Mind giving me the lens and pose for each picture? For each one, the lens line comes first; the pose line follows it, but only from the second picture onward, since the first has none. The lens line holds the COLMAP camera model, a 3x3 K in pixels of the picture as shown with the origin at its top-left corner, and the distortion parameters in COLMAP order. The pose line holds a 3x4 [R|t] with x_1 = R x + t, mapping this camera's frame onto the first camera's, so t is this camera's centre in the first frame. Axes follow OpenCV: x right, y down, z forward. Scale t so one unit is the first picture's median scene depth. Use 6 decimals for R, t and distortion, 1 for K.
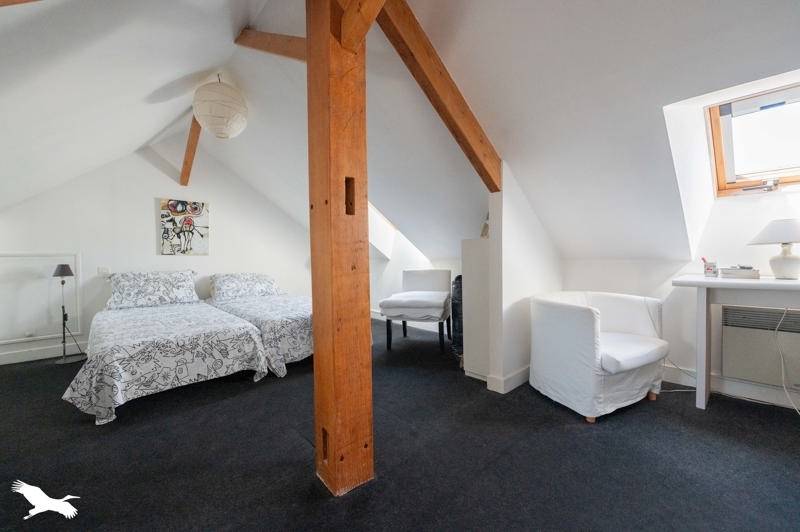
lens RADIAL K [[332.0, 0, 404.0], [0, 332.0, 265.3], [0, 0, 1]] dist [-0.025398, -0.000720]
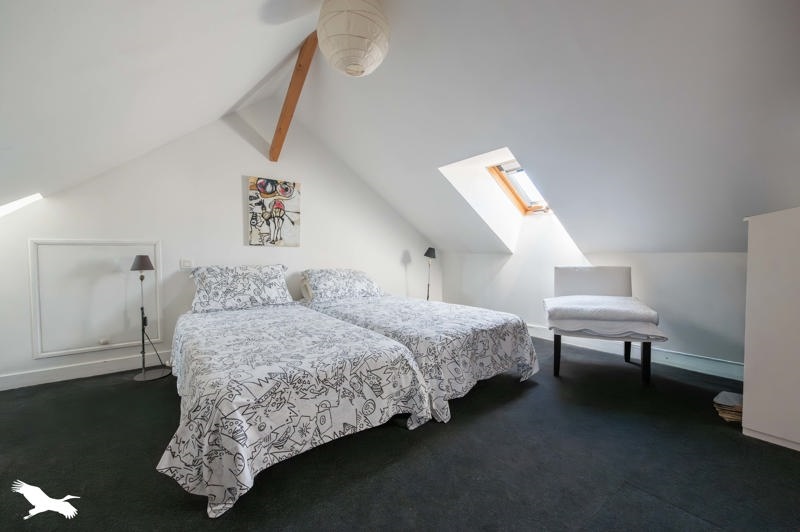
lens RADIAL K [[332.0, 0, 396.1], [0, 332.0, 268.2], [0, 0, 1]] dist [-0.025398, -0.000720]
pose [[0.991751, 0.009165, -0.127850, -0.326892], [-0.007503, 0.999881, 0.013478, 0.013464], [0.127958, -0.012408, 0.991702, 0.274110]]
